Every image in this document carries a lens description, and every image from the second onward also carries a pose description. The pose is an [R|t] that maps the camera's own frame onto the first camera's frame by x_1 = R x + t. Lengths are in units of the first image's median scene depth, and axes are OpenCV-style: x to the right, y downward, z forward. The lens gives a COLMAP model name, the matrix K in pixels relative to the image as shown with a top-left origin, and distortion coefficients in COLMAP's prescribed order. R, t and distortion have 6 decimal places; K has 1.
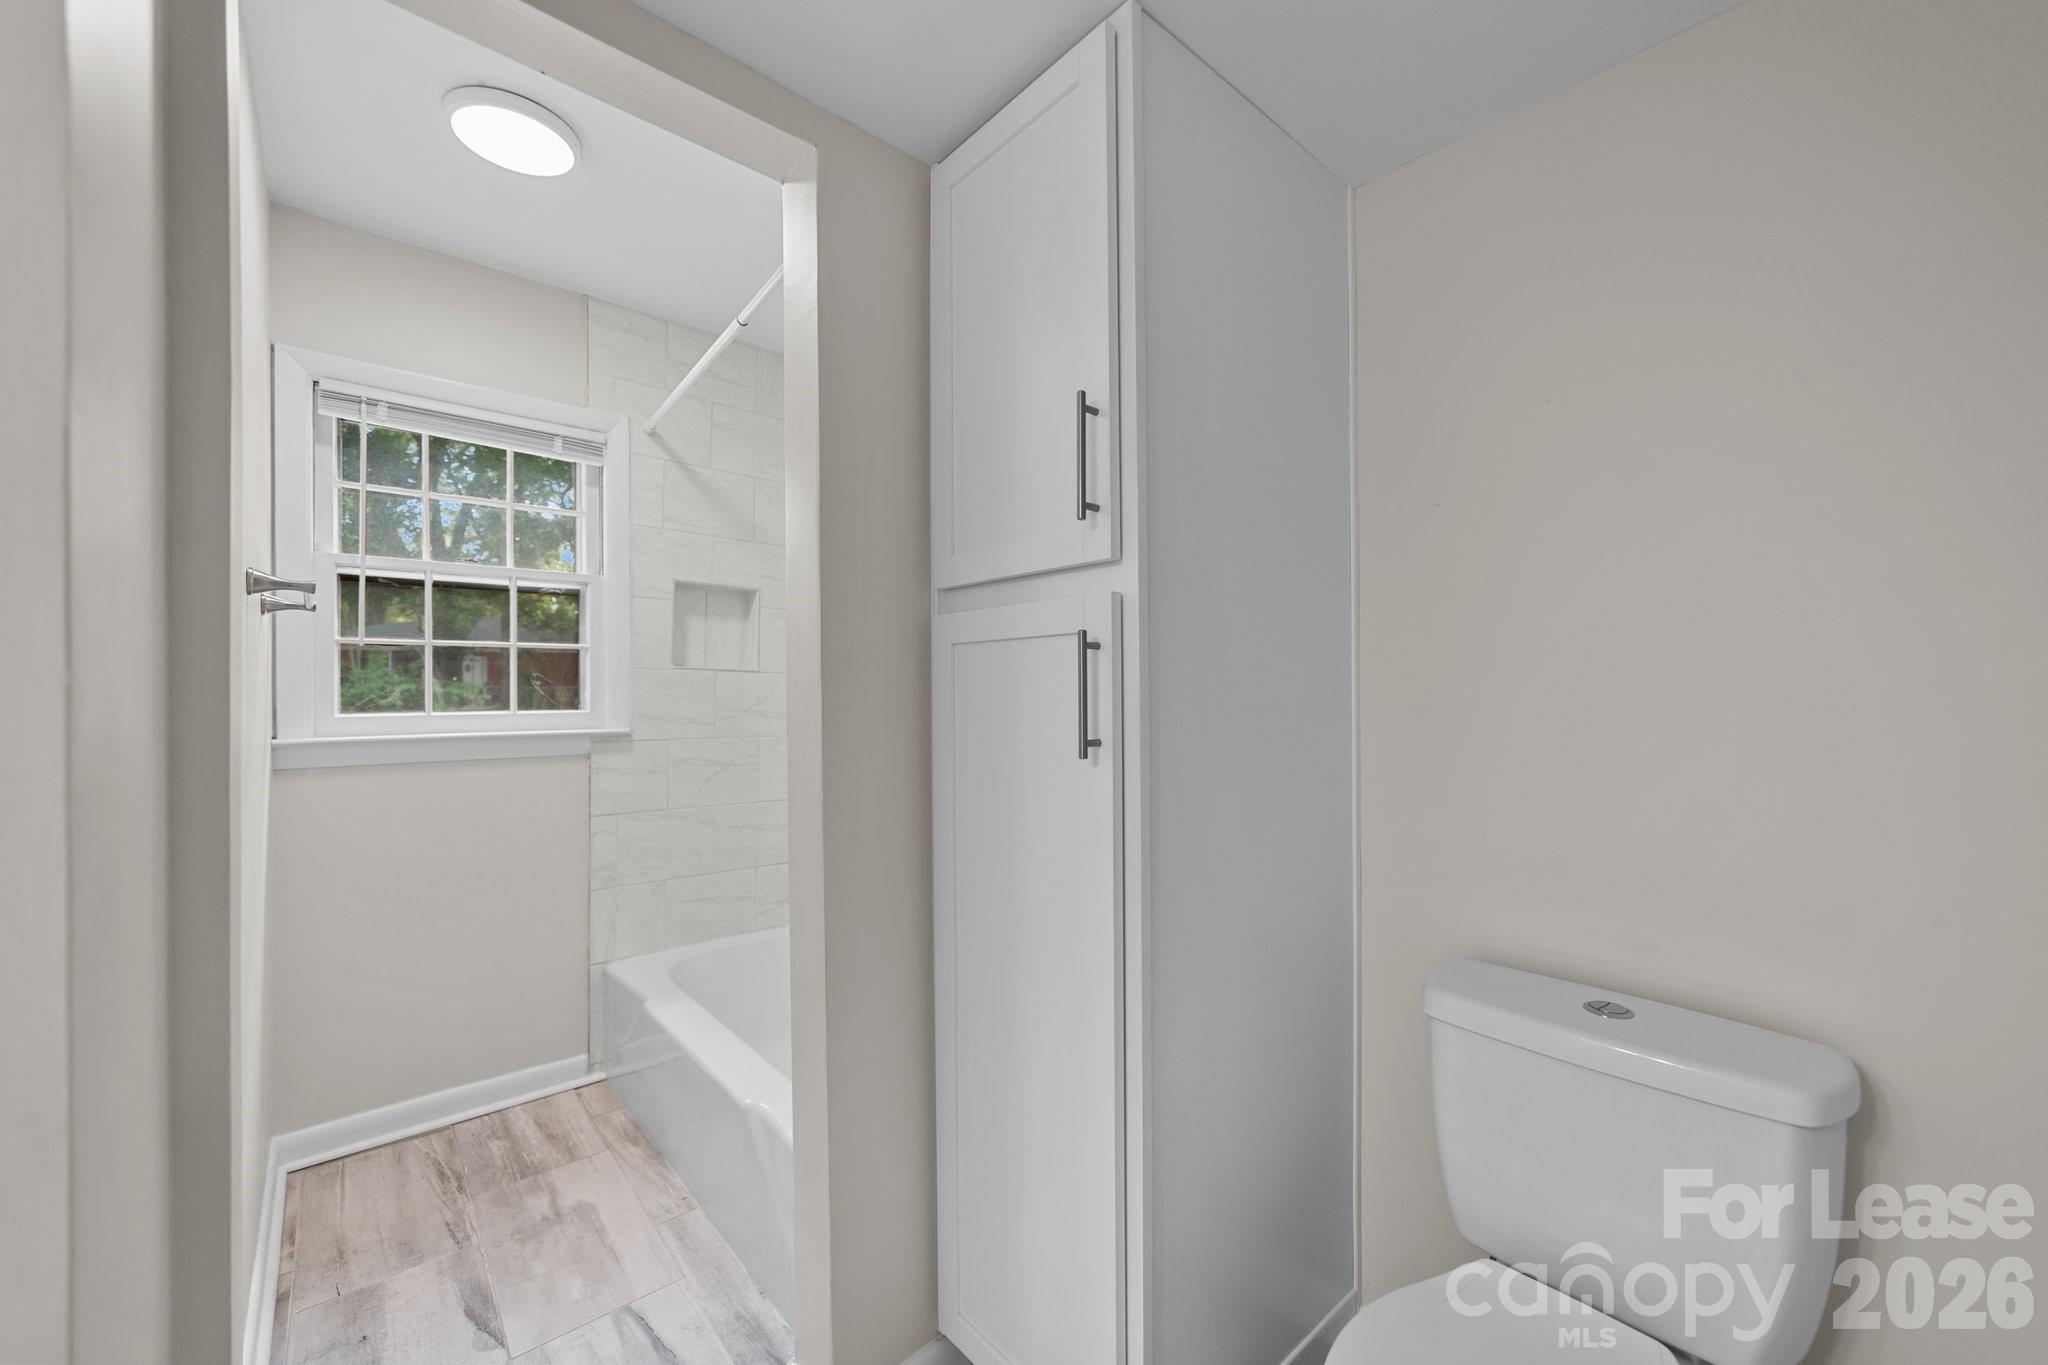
lens RADIAL K [[790.5, 0, 1030.4], [0, 790.5, 685.7], [0, 0, 1]] dist [-0.009359, 0.003954]
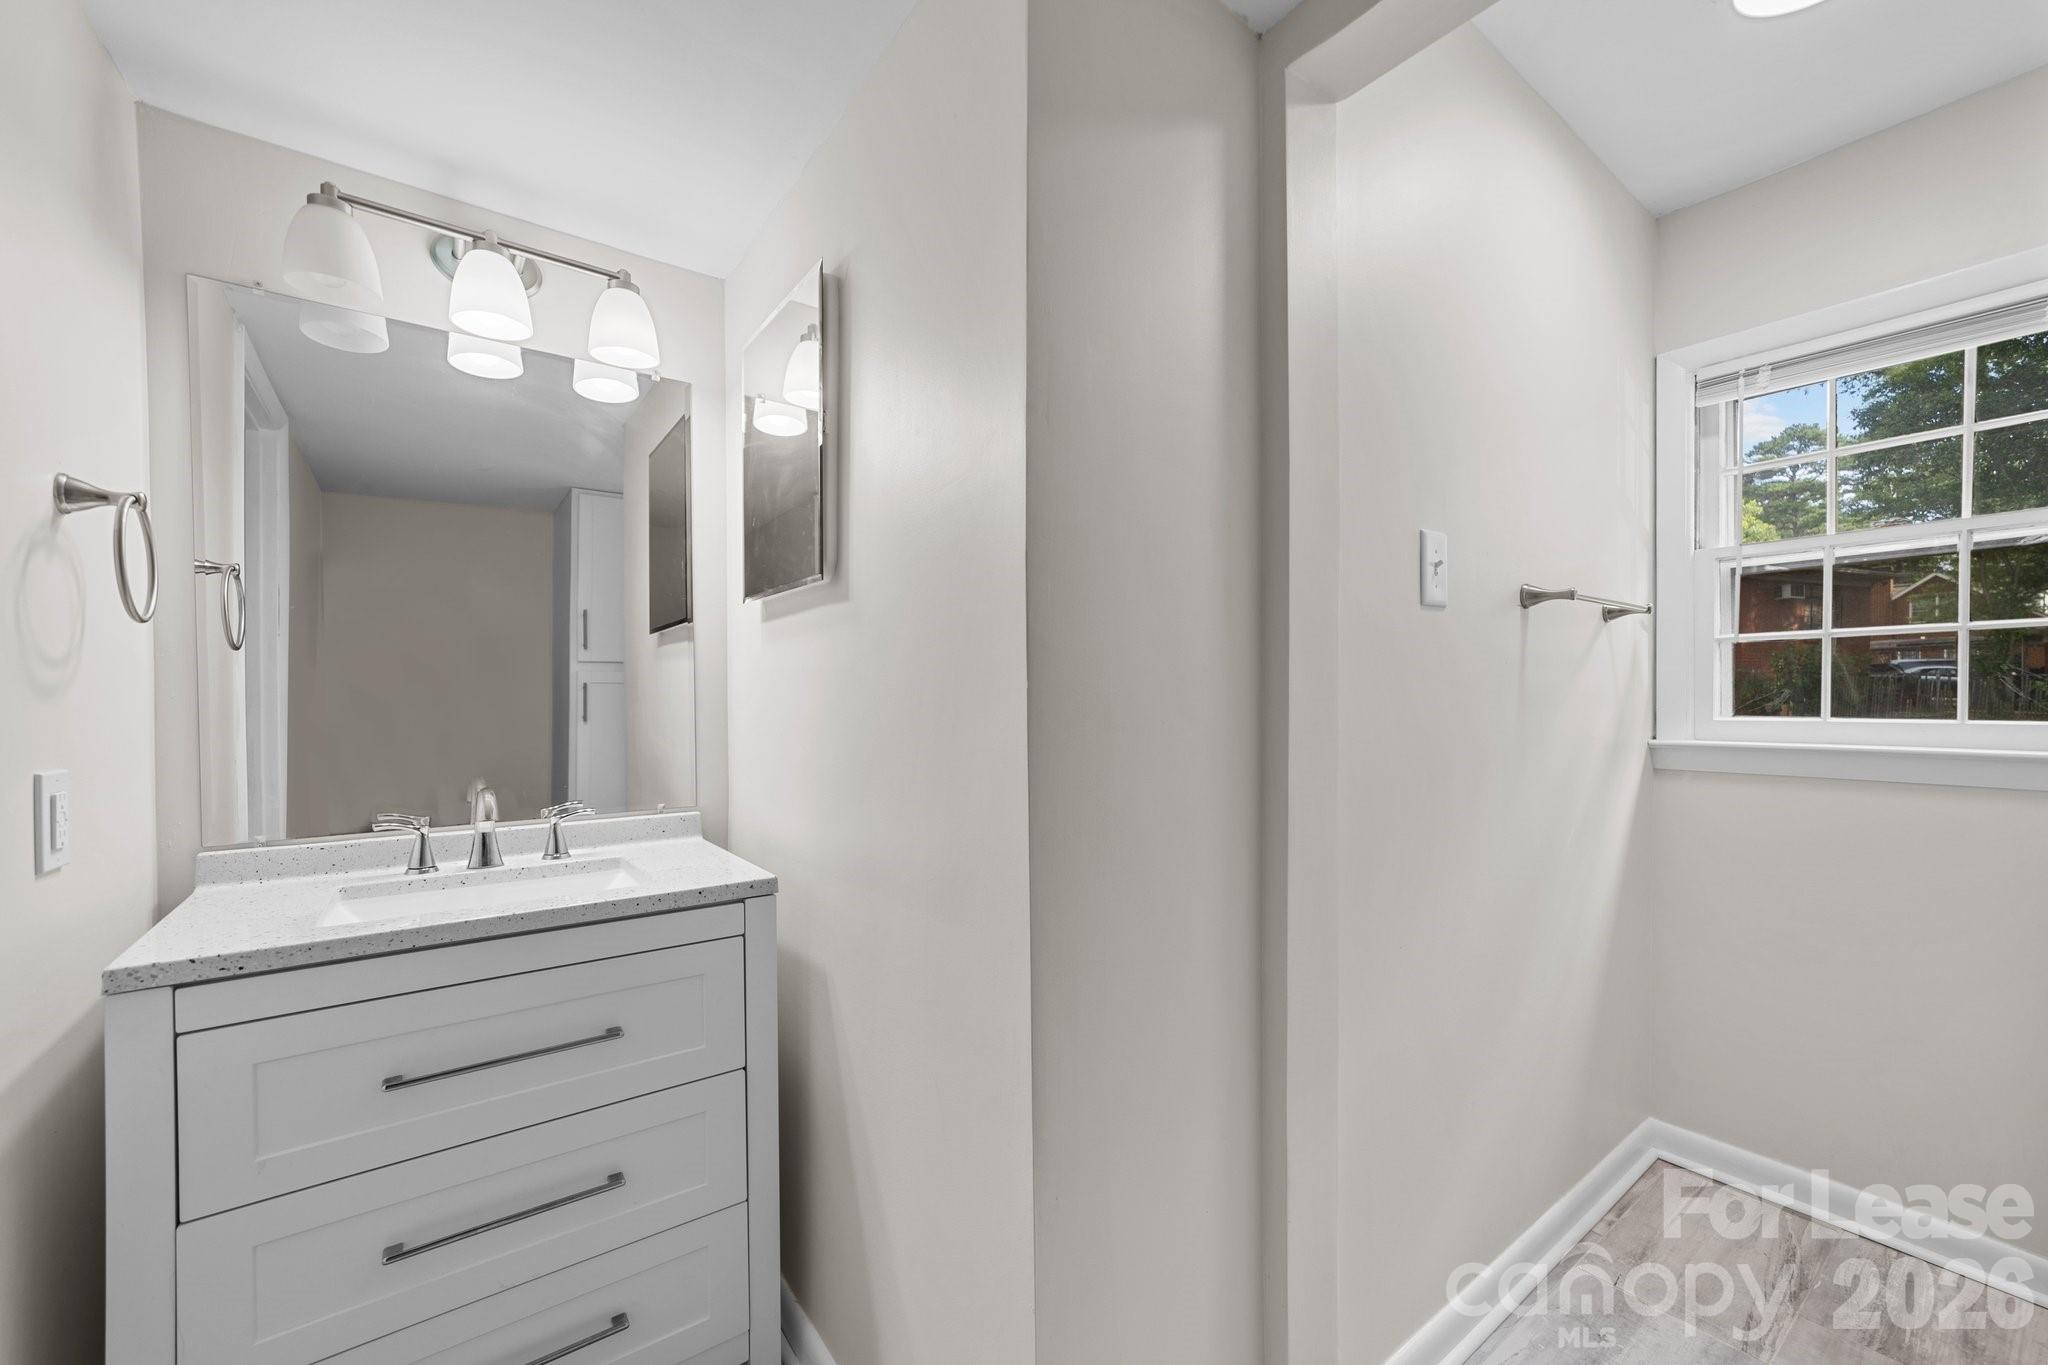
lens RADIAL K [[790.5, 0, 1031.3], [0, 790.5, 710.7], [0, 0, 1]] dist [-0.009359, 0.003954]
pose [[-0.090299, 0.020243, -0.995709, 0.120491], [0.007284, 0.999780, 0.019665, 0.003142], [0.995888, -0.005477, -0.090426, 0.219567]]
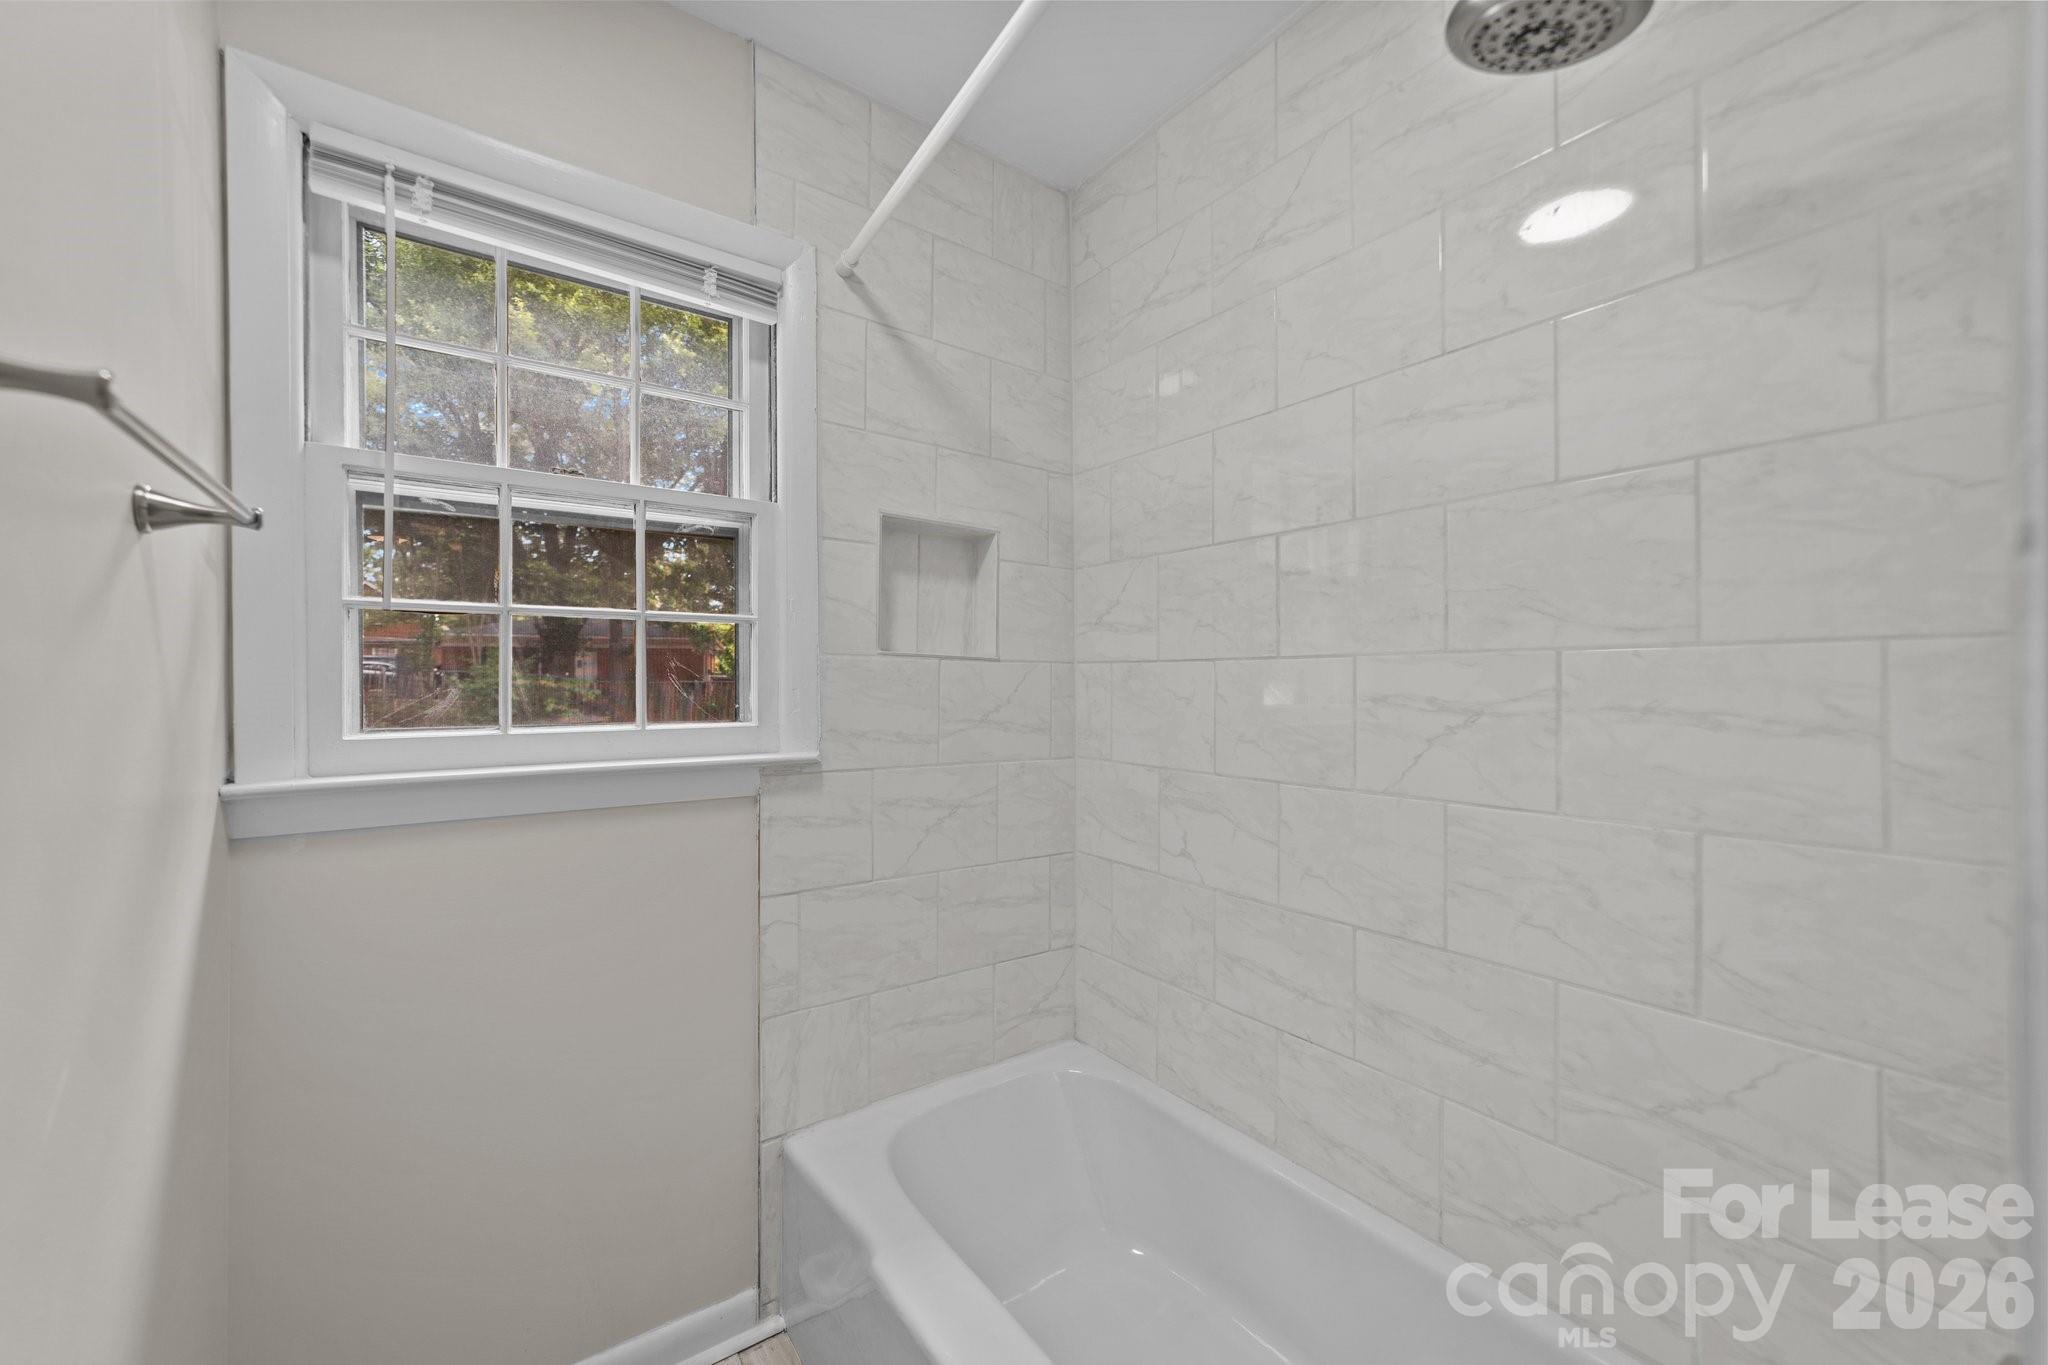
lens RADIAL K [[790.5, 0, 1034.4], [0, 790.5, 680.8], [0, 0, 1]] dist [-0.009359, 0.003954]
pose [[0.995288, -0.001879, -0.096941, -0.288148], [0.001957, 0.999998, 0.000713, -0.001458], [0.096939, -0.000899, 0.995290, 0.414934]]
